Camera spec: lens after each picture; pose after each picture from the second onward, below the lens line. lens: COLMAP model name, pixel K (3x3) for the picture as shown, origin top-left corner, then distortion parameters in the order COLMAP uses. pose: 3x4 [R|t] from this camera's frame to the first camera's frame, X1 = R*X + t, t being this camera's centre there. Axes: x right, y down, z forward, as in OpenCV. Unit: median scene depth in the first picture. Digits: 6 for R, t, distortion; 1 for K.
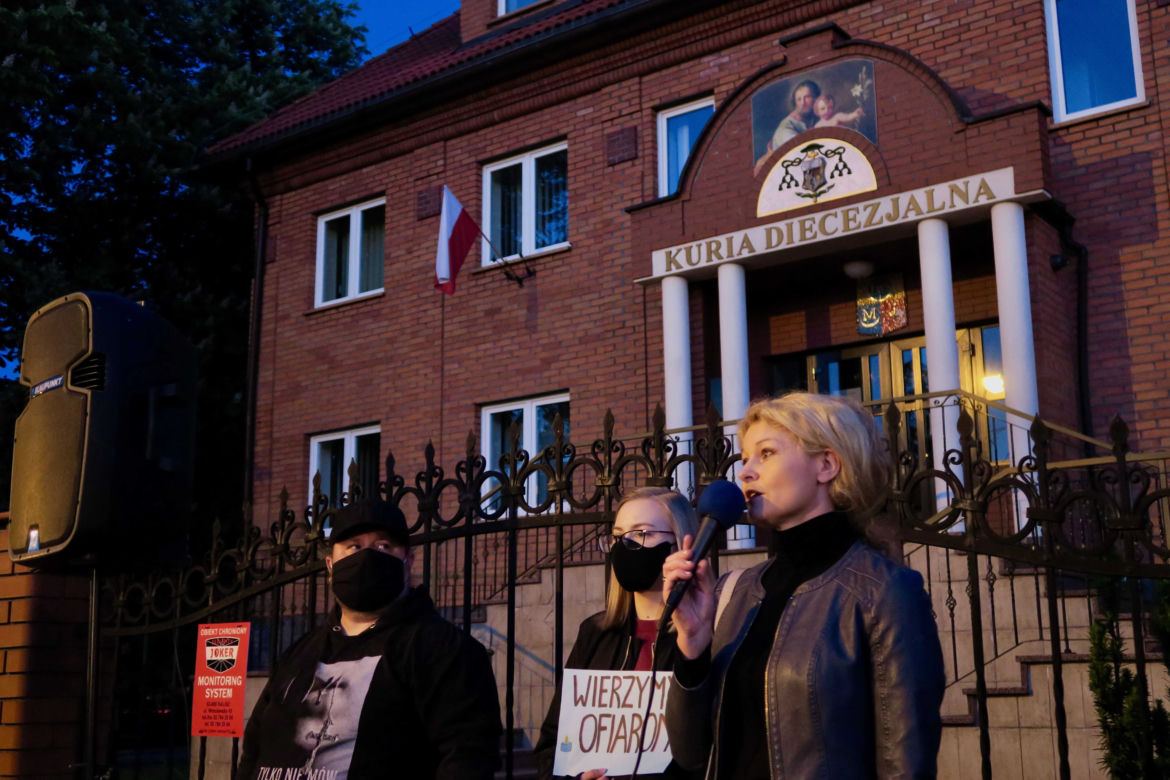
lens RADIAL K [[1369.8, 0, 581.4], [0, 1369.8, 397.5], [0, 0, 1]] dist [0.008422, 0.000000]
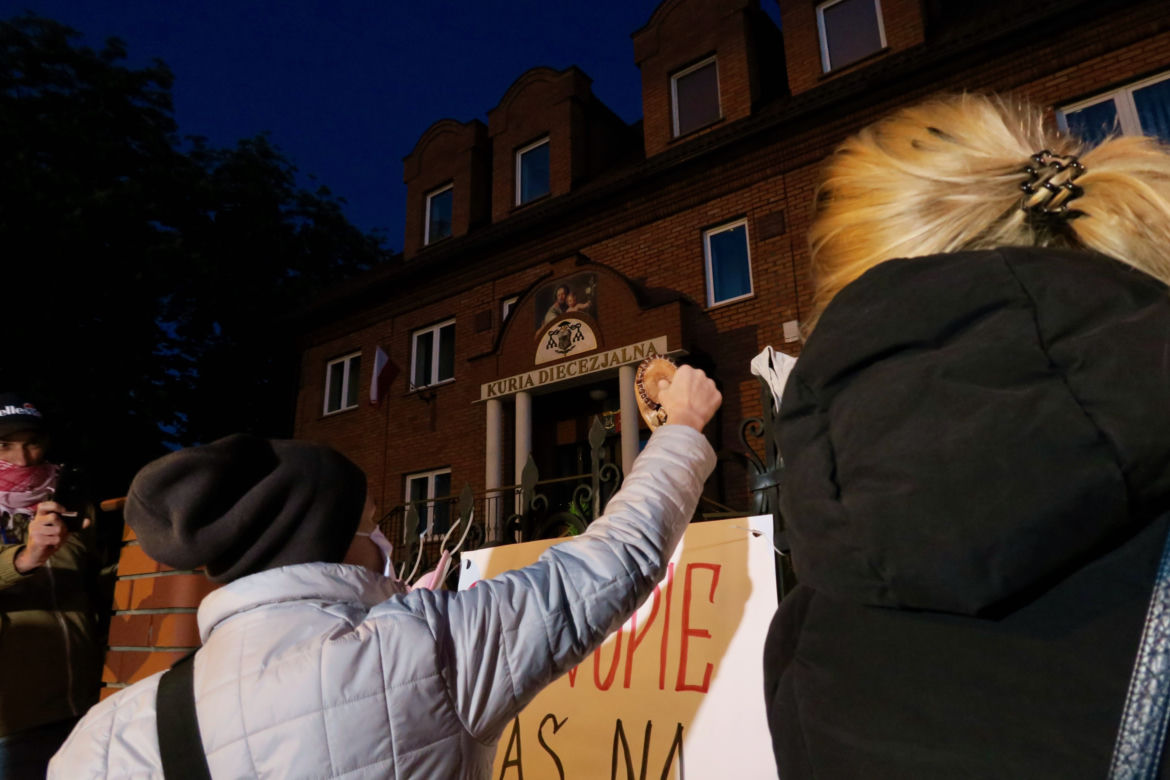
lens RADIAL K [[801.9, 0, 582.0], [0, 801.9, 395.8], [0, 0, 1]] dist [-0.026210, 0.009279]
pose [[0.999939, -0.008829, -0.006653, 0.190704], [0.008302, 0.997107, -0.075554, -0.018654], [0.007301, 0.075494, 0.997120, 0.022772]]
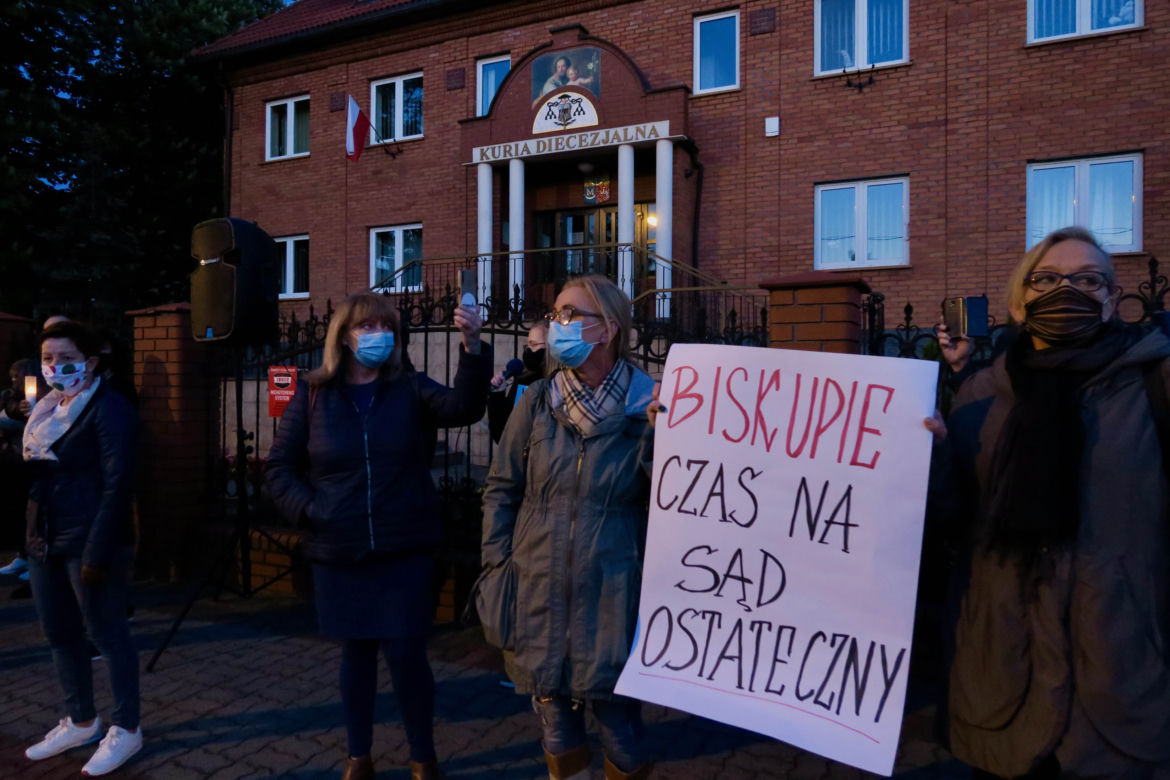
lens RADIAL K [[801.9, 0, 580.3], [0, 801.9, 397.0], [0, 0, 1]] dist [-0.026210, 0.009279]
pose [[0.979285, 0.012265, 0.202114, -0.018037], [-0.057275, 0.974179, 0.218393, -0.027543], [-0.194217, -0.225446, 0.954701, -0.091919]]
